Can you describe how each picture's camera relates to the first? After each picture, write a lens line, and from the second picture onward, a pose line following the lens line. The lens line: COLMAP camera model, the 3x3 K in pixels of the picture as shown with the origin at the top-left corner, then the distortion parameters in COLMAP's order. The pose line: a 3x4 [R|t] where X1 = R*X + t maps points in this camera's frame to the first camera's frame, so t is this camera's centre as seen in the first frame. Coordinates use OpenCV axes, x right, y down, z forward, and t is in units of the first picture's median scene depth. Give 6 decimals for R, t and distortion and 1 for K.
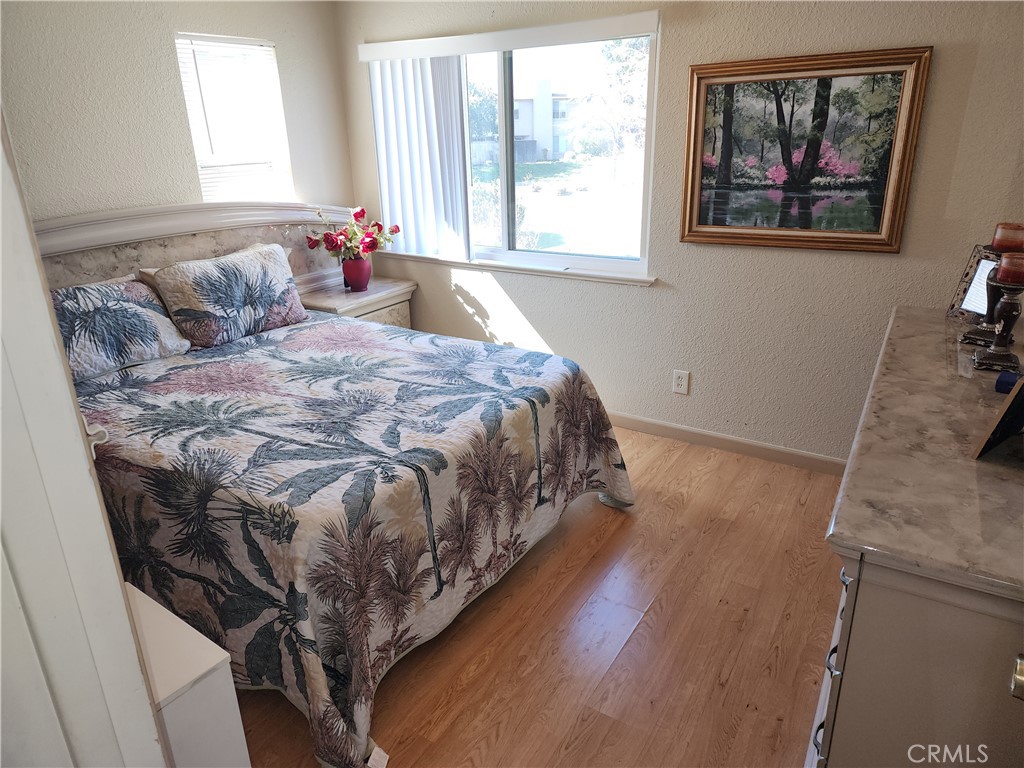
lens RADIAL K [[679.4, 0, 517.0], [0, 679.4, 378.4], [0, 0, 1]] dist [0.075050, -0.068016]
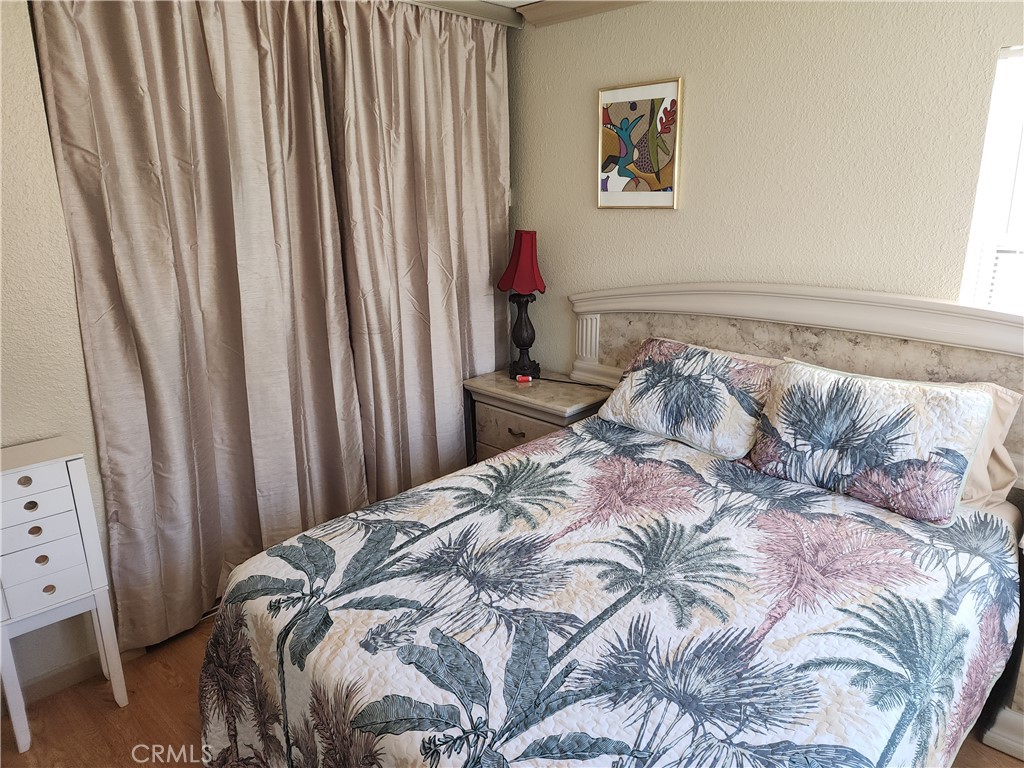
lens RADIAL K [[679.4, 0, 517.0], [0, 679.4, 378.4], [0, 0, 1]] dist [0.075050, -0.068016]
pose [[-0.195182, 0.292922, -0.936003, 0.338703], [-0.334904, 0.877087, 0.344321, -0.355916], [0.921815, 0.380676, -0.073091, 0.883507]]
